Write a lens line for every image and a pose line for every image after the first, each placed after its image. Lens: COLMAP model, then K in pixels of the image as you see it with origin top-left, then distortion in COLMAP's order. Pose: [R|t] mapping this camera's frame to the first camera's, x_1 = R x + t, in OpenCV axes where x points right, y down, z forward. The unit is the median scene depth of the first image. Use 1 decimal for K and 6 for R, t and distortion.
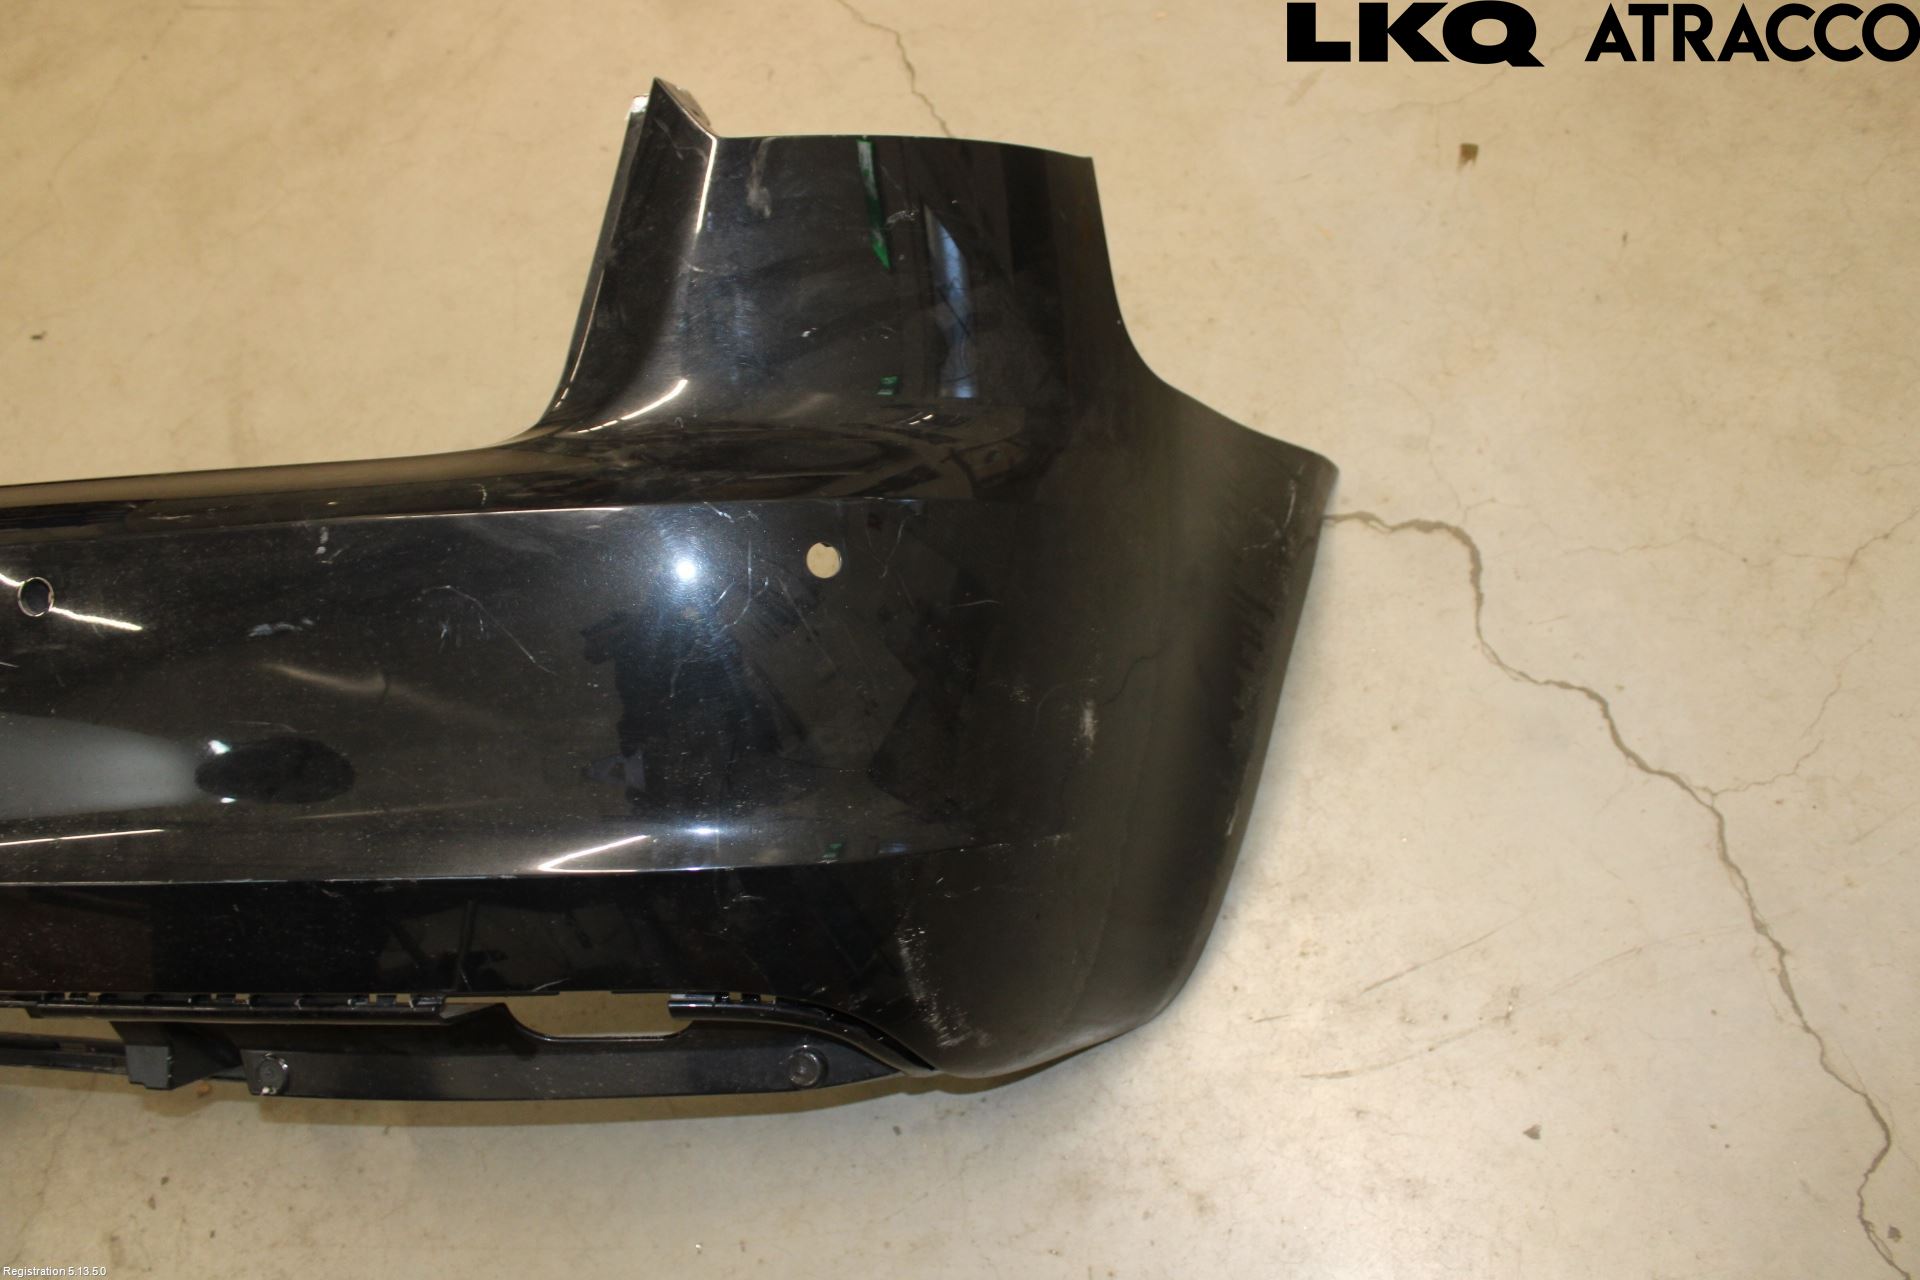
lens RADIAL K [[1596.9, 0, 956.9], [0, 1596.9, 680.0], [0, 0, 1]] dist [-0.165943, 0.142548]
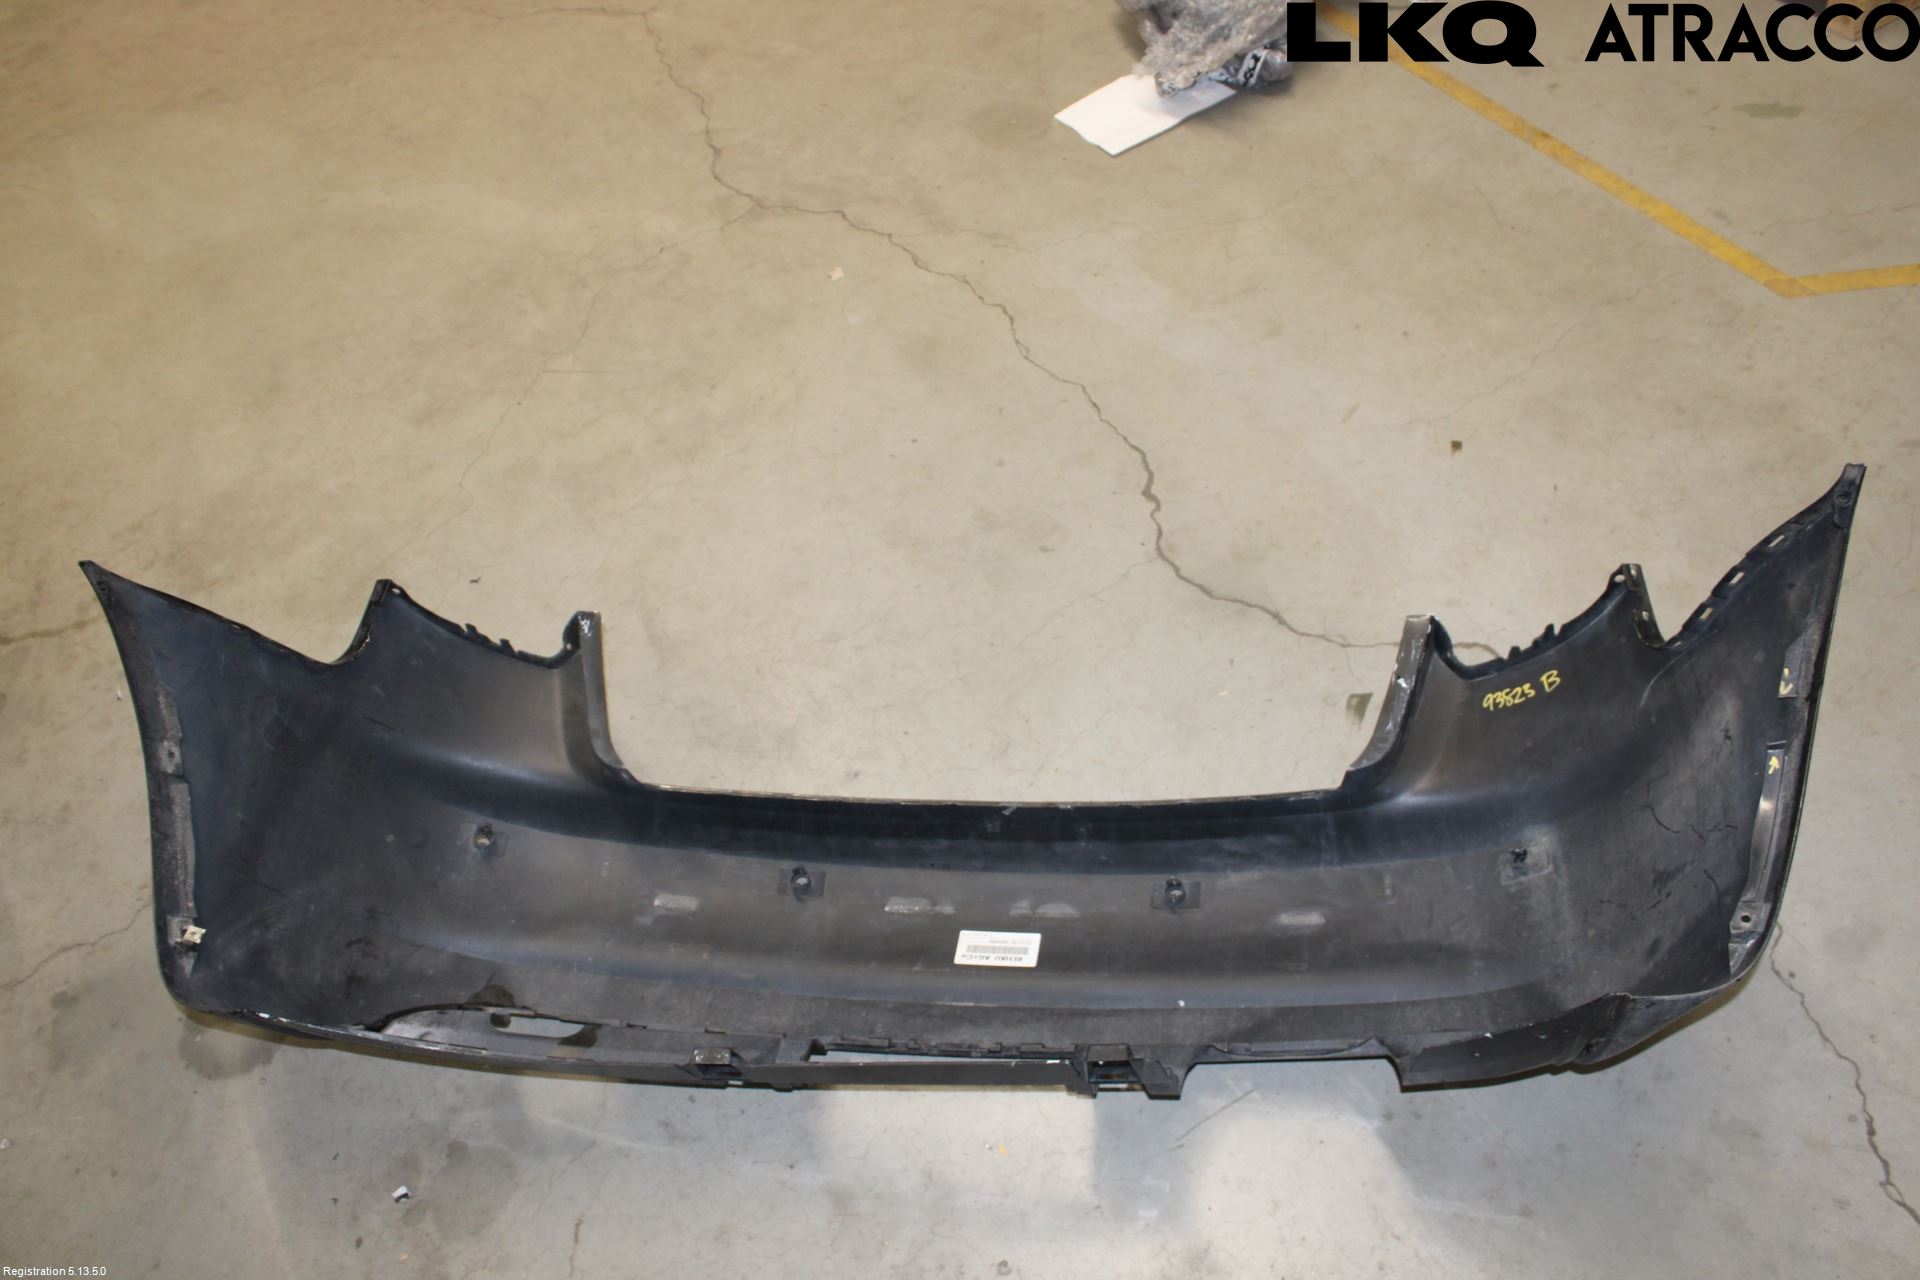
lens RADIAL K [[1590.7, 0, 960.6], [0, 1590.7, 691.2], [0, 0, 1]] dist [-0.163972, 0.146126]
pose [[0.995554, -0.016964, 0.092657, -0.408779], [0.039241, 0.968922, -0.244235, 0.345557], [-0.085634, 0.246785, 0.965279, -0.580730]]
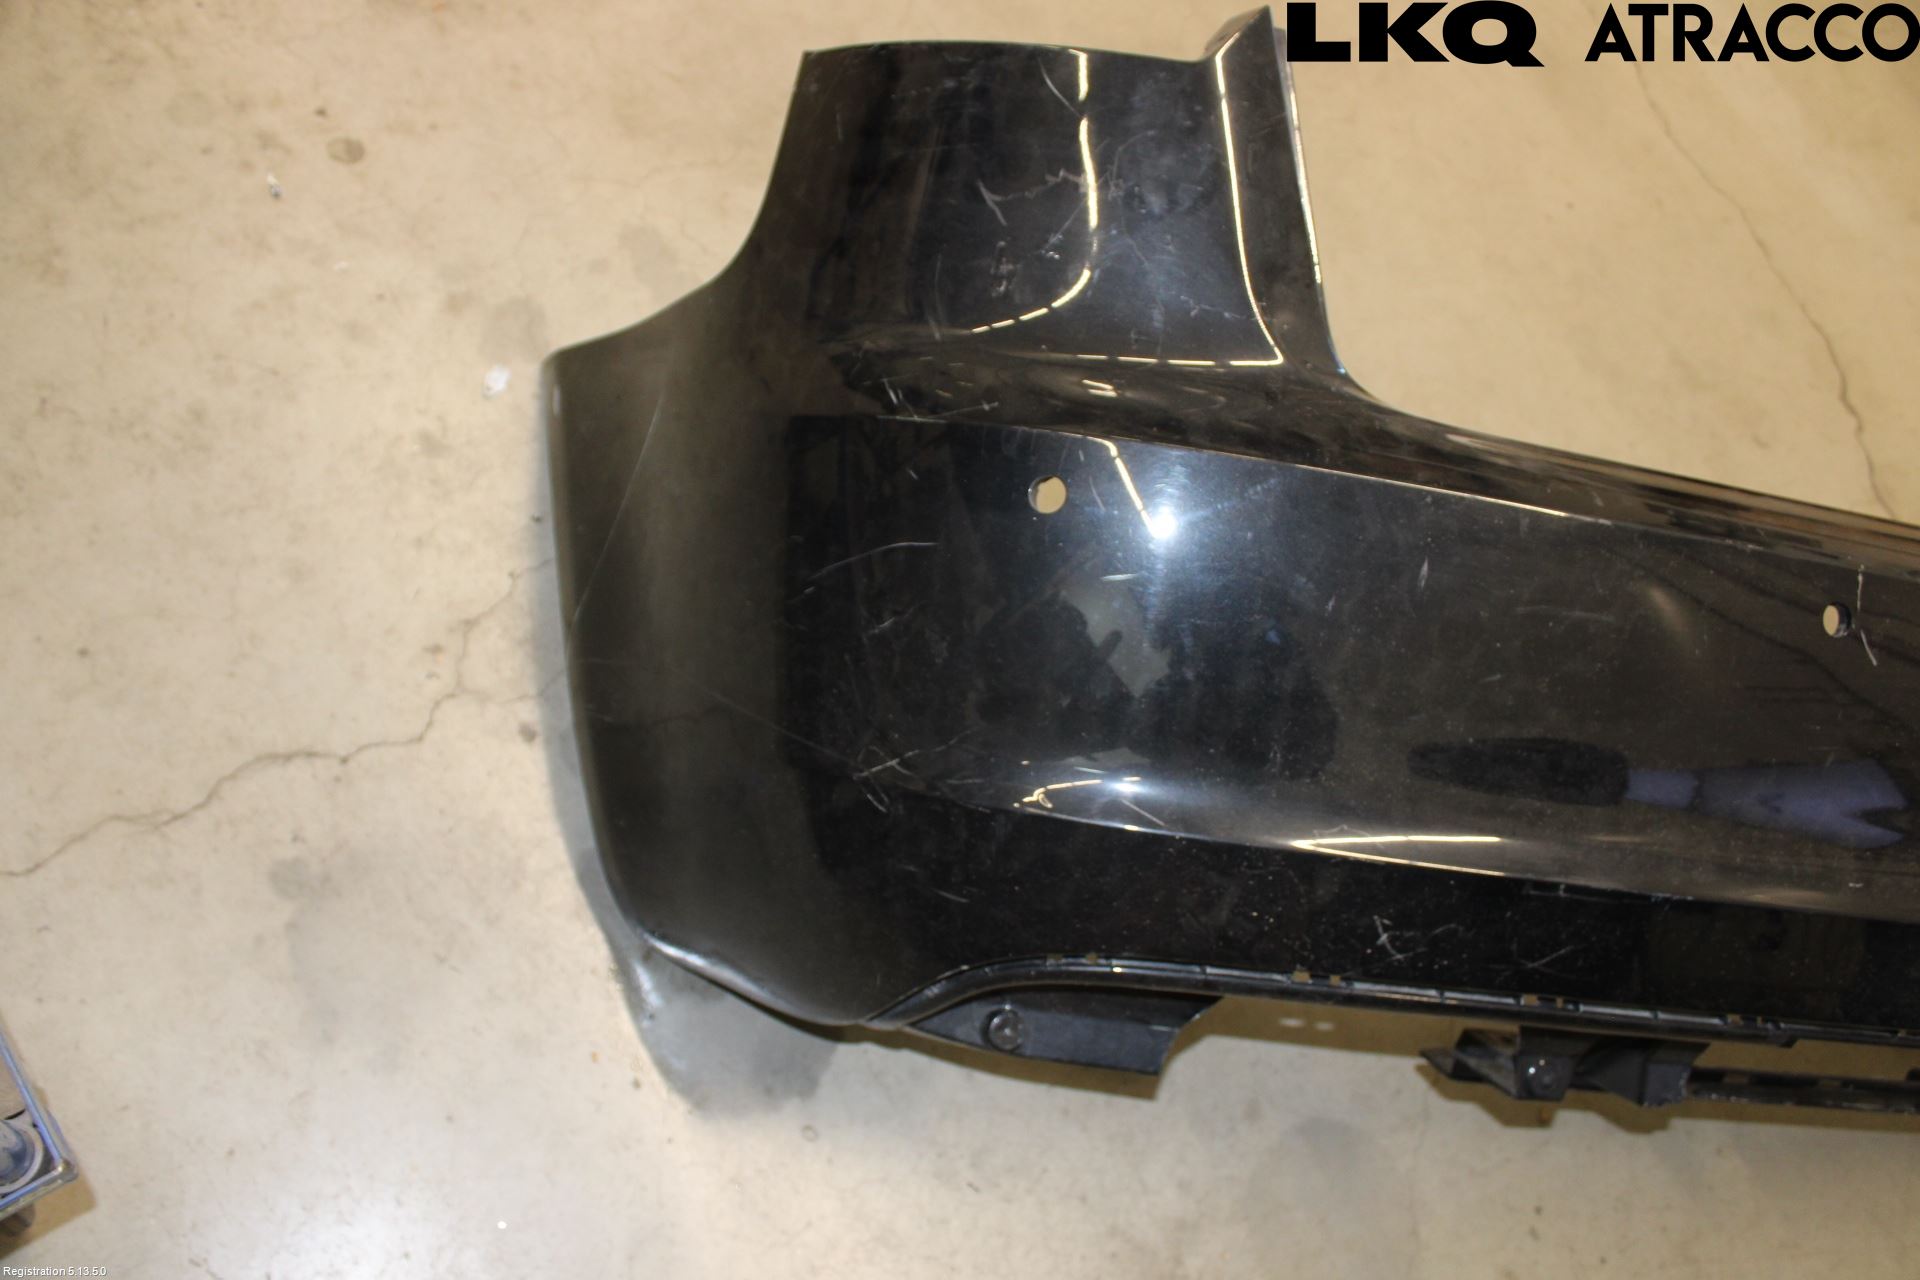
lens RADIAL K [[1584.9, 0, 957.5], [0, 1584.9, 687.3], [0, 0, 1]] dist [-0.165234, 0.141101]
pose [[0.848647, 0.149416, 0.507418, -1.402194], [-0.162738, 0.986499, -0.018312, 0.078665], [-0.503304, -0.067036, 0.861505, 0.376759]]
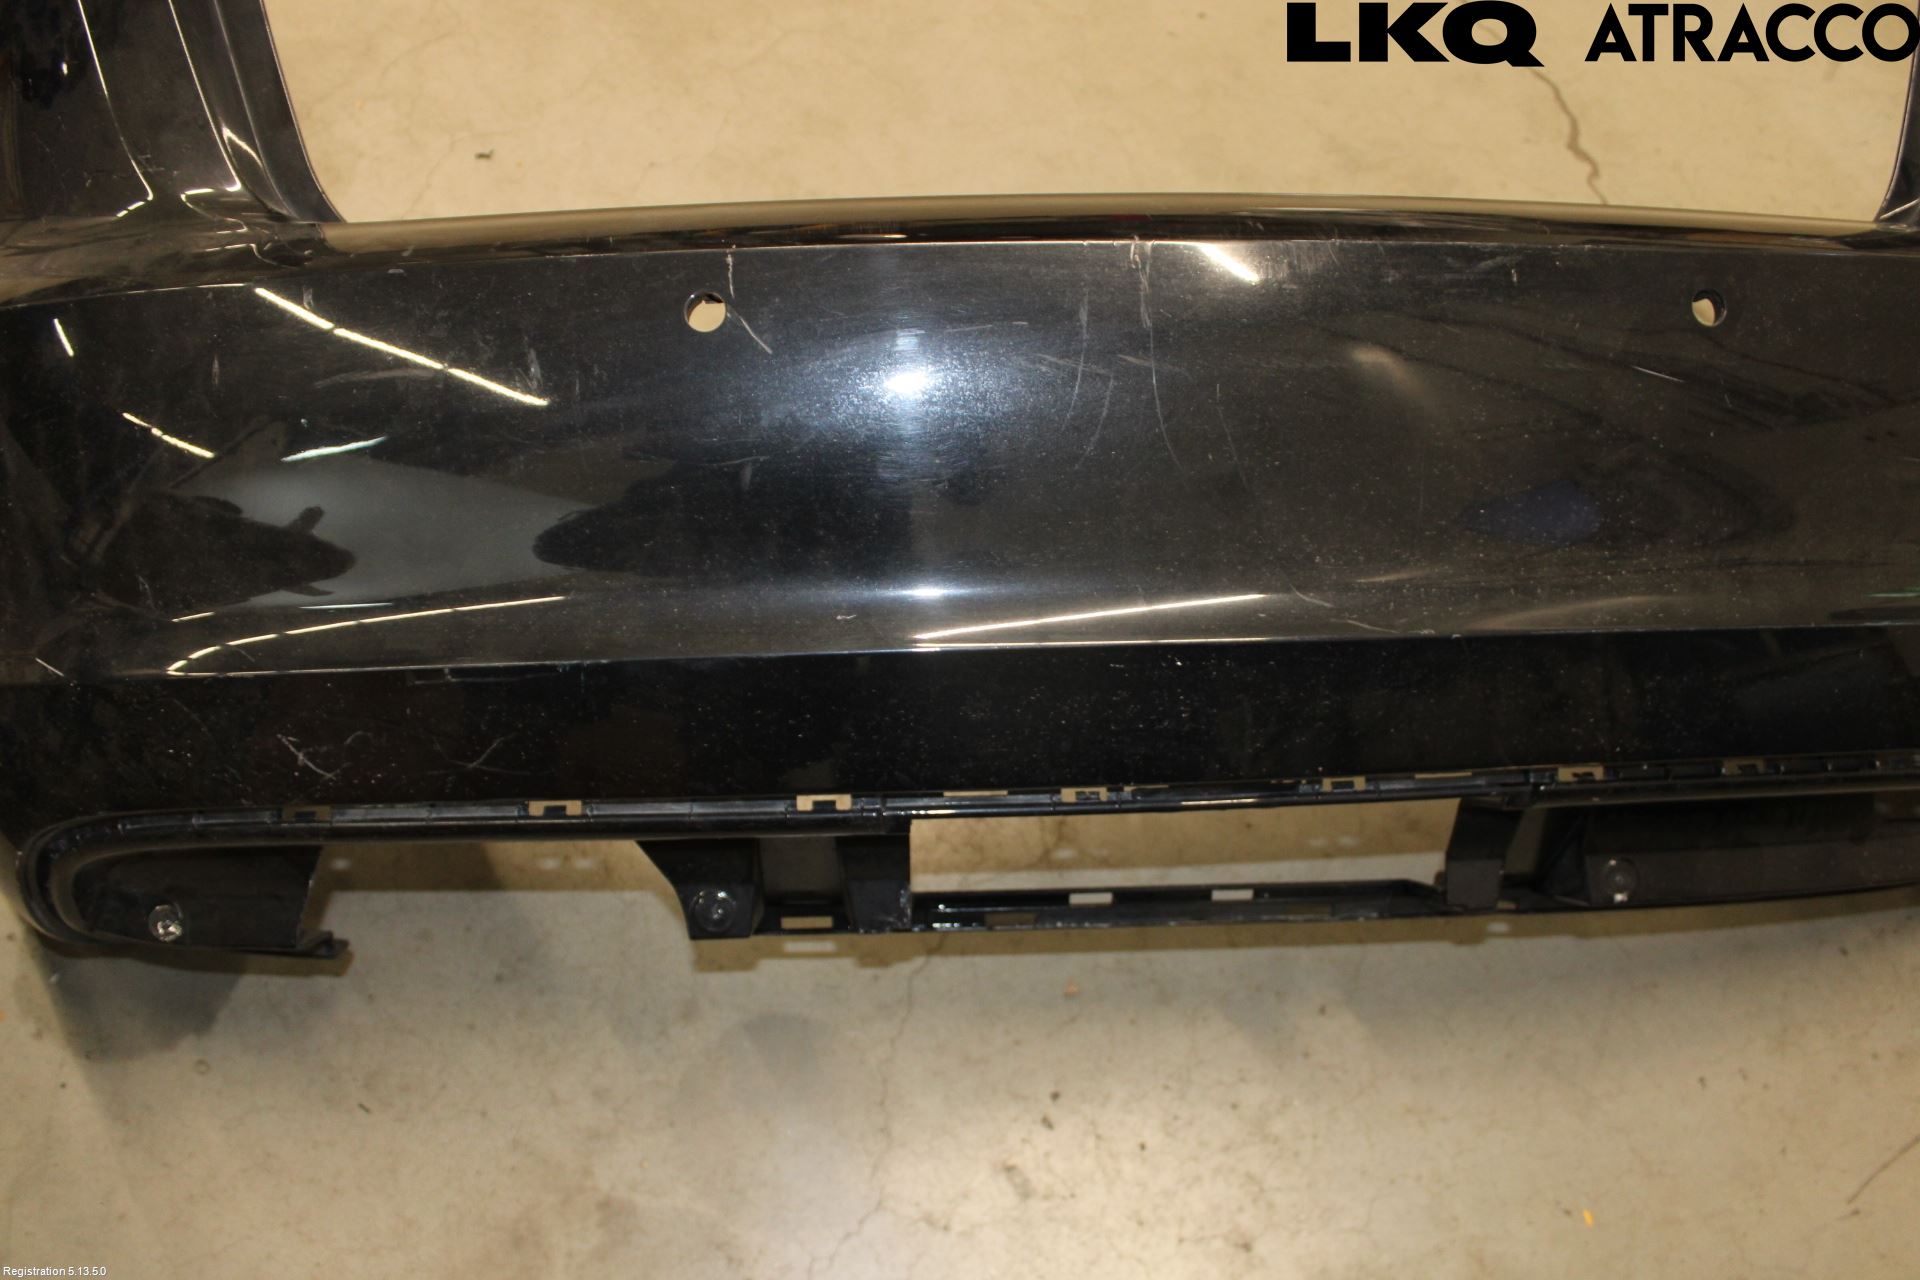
lens RADIAL K [[1590.7, 0, 960.6], [0, 1590.7, 691.2], [0, 0, 1]] dist [-0.163972, 0.146126]
pose [[0.953466, 0.011174, 0.301294, -0.850656], [-0.000979, 0.999422, -0.033969, 0.134650], [-0.301500, 0.032093, 0.952926, 0.178366]]
